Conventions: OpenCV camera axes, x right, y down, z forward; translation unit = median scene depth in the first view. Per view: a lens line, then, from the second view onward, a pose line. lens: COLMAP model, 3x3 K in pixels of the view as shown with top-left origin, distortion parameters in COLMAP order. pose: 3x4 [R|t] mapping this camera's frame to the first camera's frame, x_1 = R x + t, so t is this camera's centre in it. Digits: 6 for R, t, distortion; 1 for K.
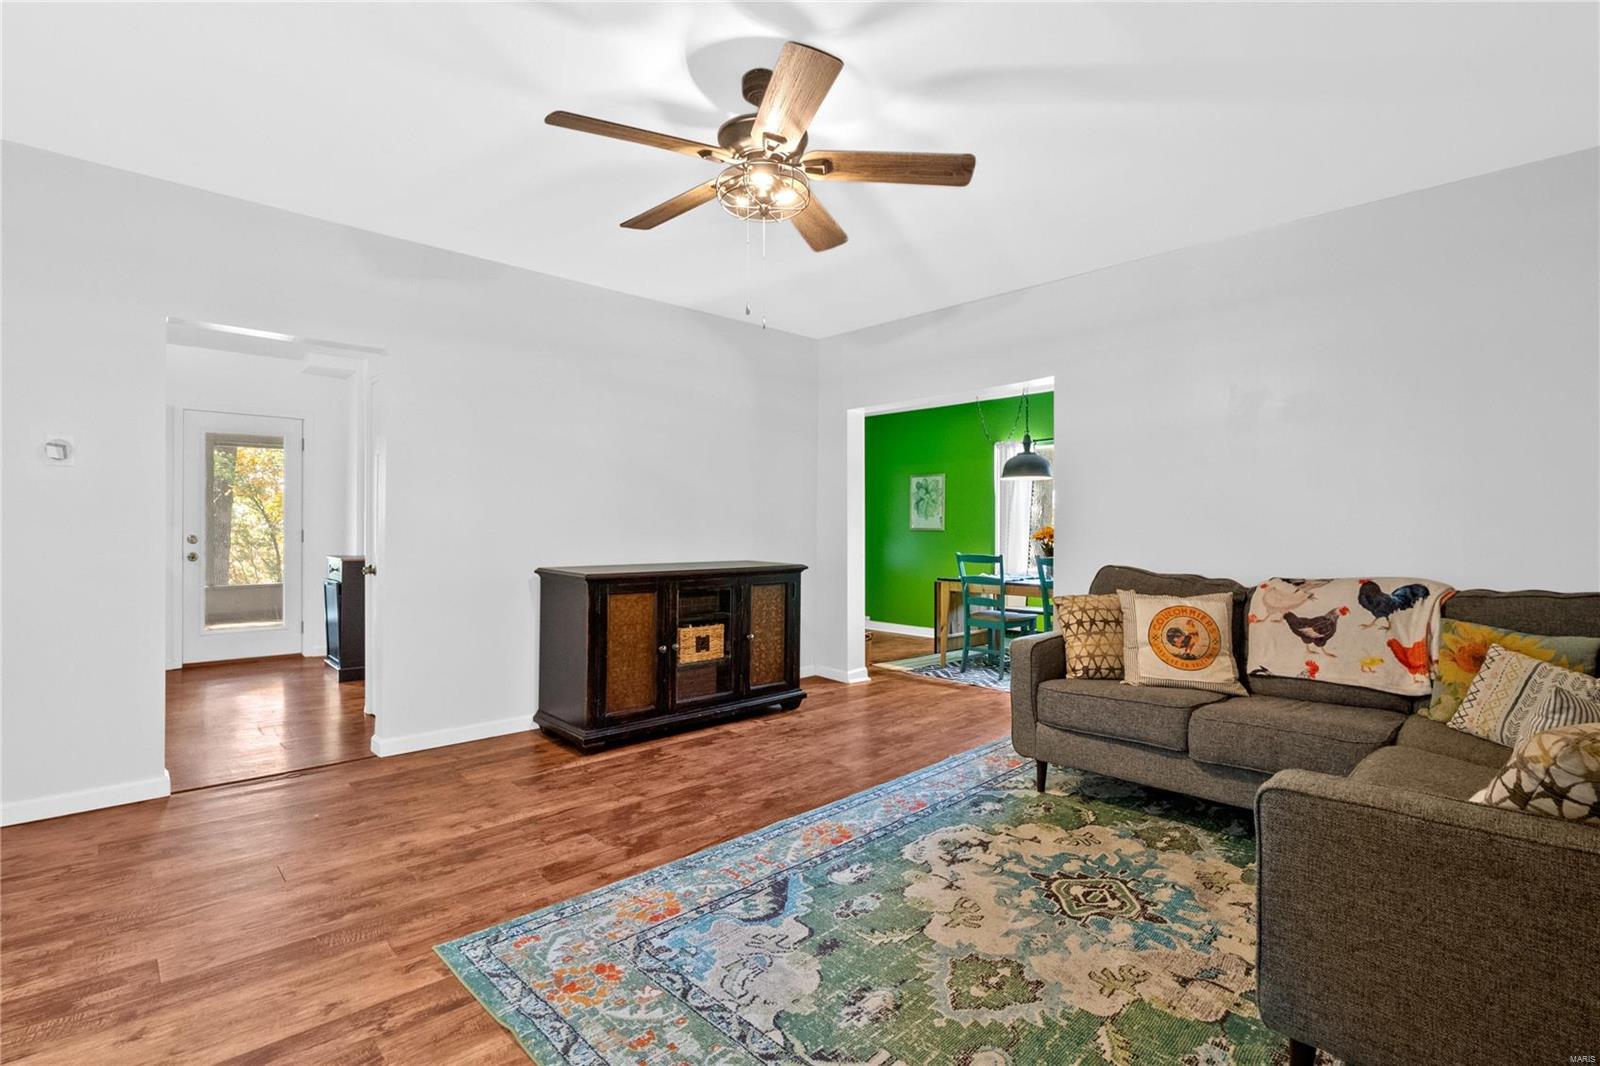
lens RADIAL K [[767.5, 0, 795.8], [0, 767.5, 512.1], [0, 0, 1]] dist [-0.012924, 0.000139]
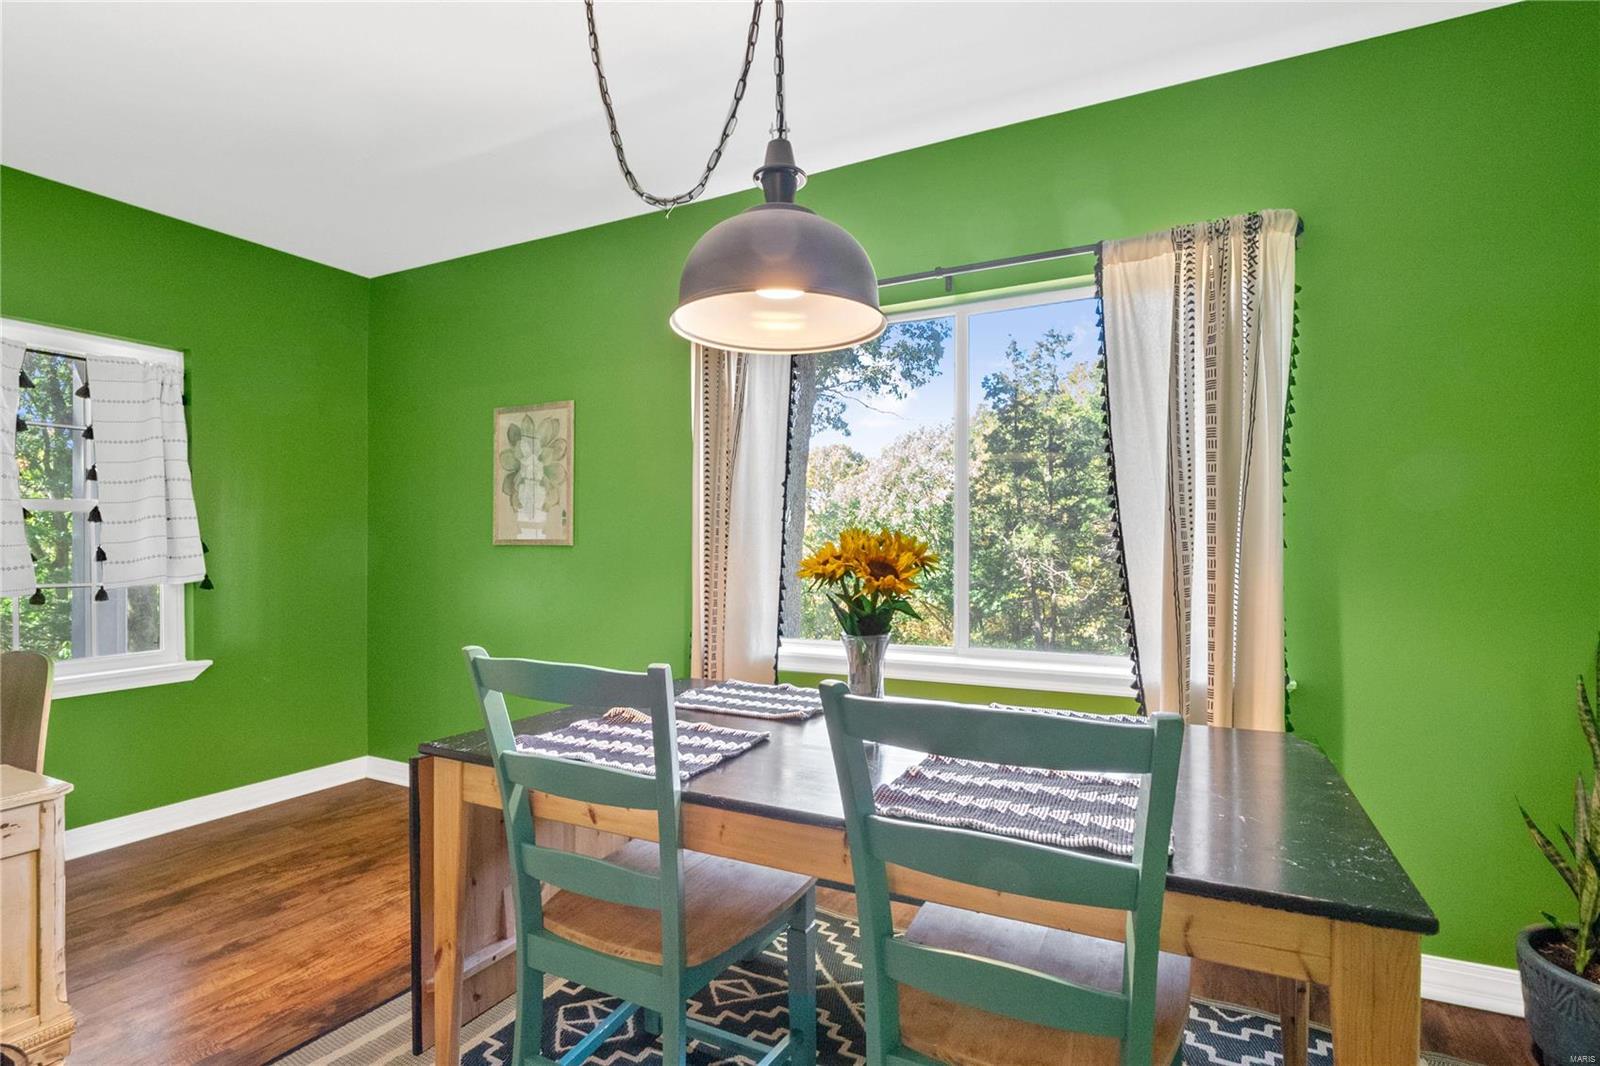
lens RADIAL K [[767.5, 0, 795.8], [0, 767.5, 512.1], [0, 0, 1]] dist [-0.012924, 0.000139]
pose [[0.947035, 0.005202, 0.321088, 0.176260], [0.001349, 0.999795, -0.020179, 0.014636], [-0.321127, 0.019544, 0.946834, 0.592292]]
